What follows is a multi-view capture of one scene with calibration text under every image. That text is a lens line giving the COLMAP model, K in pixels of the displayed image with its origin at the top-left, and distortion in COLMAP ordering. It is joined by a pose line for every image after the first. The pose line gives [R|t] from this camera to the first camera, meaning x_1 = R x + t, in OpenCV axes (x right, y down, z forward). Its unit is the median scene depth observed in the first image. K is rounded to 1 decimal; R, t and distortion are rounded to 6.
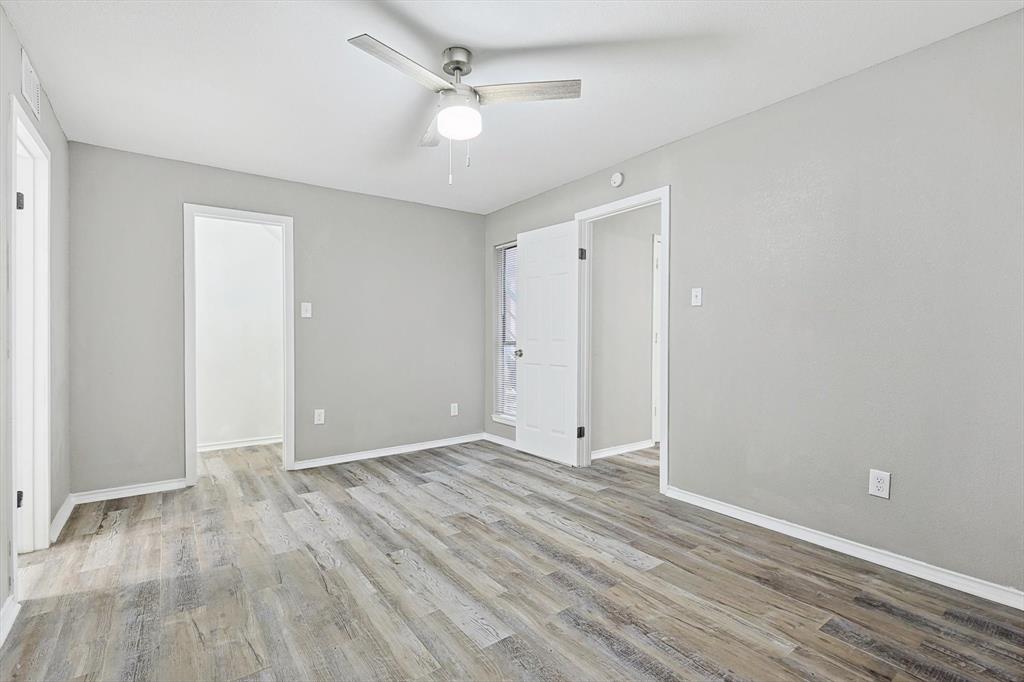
lens RADIAL K [[472.7, 0, 512.7], [0, 472.7, 339.7], [0, 0, 1]] dist [0.003914, 0.000746]
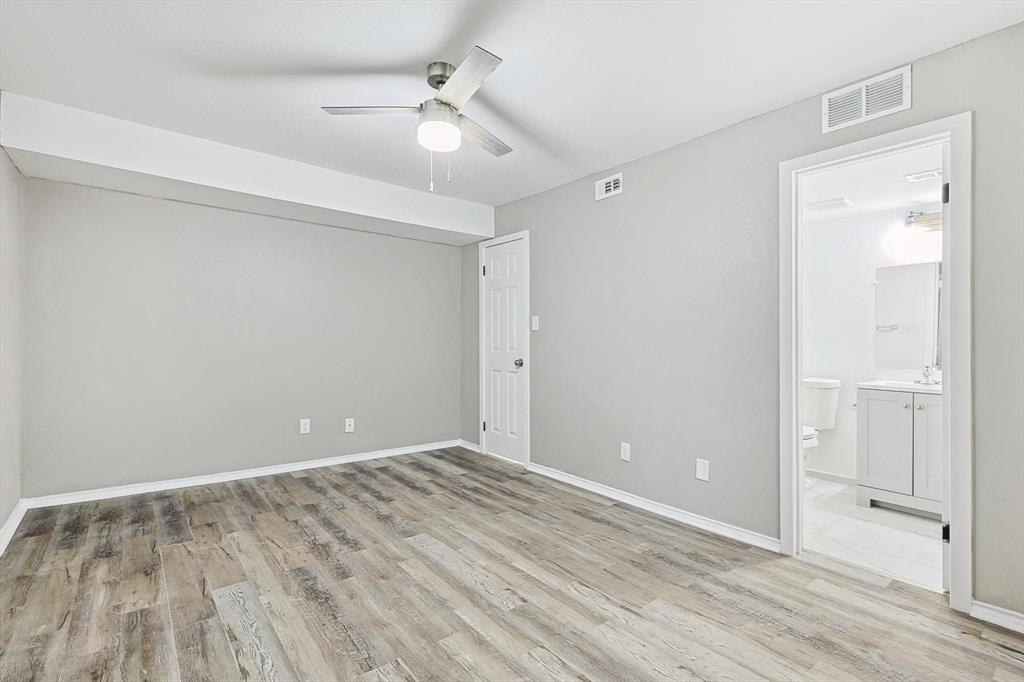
lens RADIAL K [[472.7, 0, 512.7], [0, 472.7, 339.7], [0, 0, 1]] dist [0.003914, 0.000746]
pose [[-0.998945, -0.008074, -0.045216, -0.182969], [-0.008298, 0.999954, 0.004768, -0.015422], [0.045175, 0.005138, -0.998966, 1.687771]]
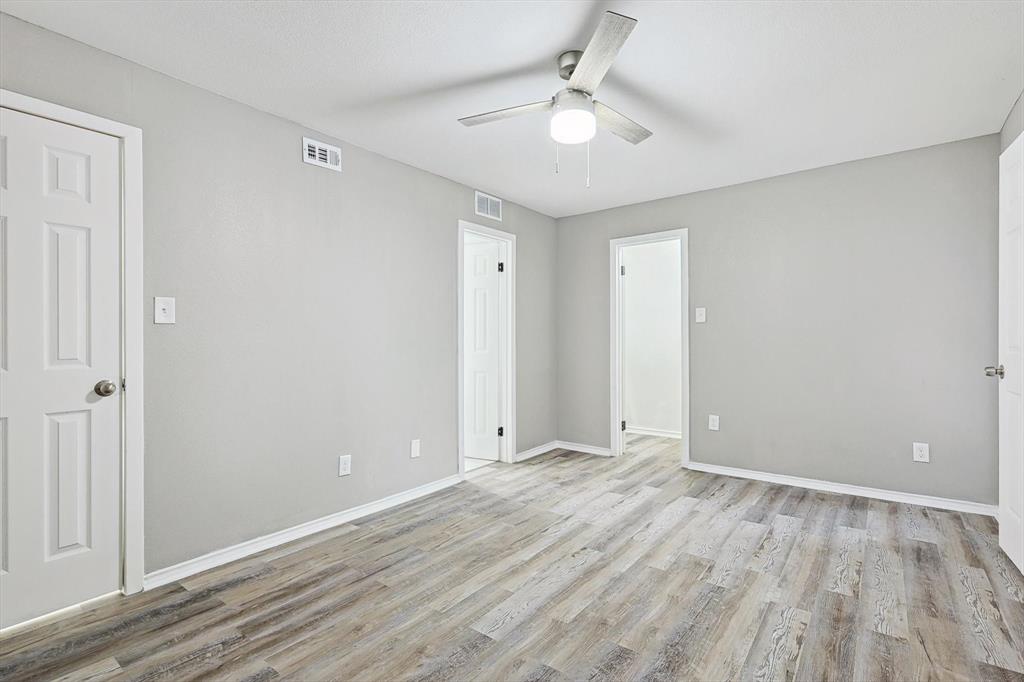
lens RADIAL K [[472.7, 0, 512.7], [0, 472.7, 339.7], [0, 0, 1]] dist [0.003914, 0.000746]
pose [[0.270279, -0.000385, -0.962782, 0.657395], [-0.002806, 0.999995, -0.001188, -0.011880], [0.962778, 0.003023, 0.270276, 0.508599]]
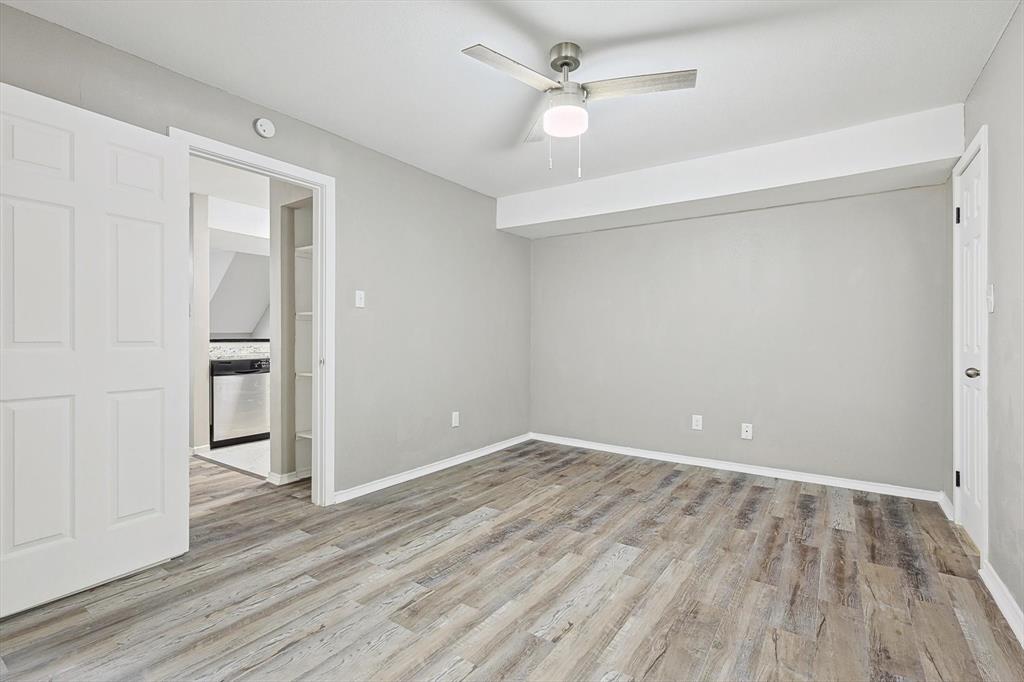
lens RADIAL K [[472.7, 0, 512.7], [0, 472.7, 339.7], [0, 0, 1]] dist [0.003914, 0.000746]
pose [[-0.321202, -0.003653, 0.947004, -0.840198], [0.008659, 0.999939, 0.006794, -0.004641], [-0.946971, 0.010382, -0.321151, 1.177274]]
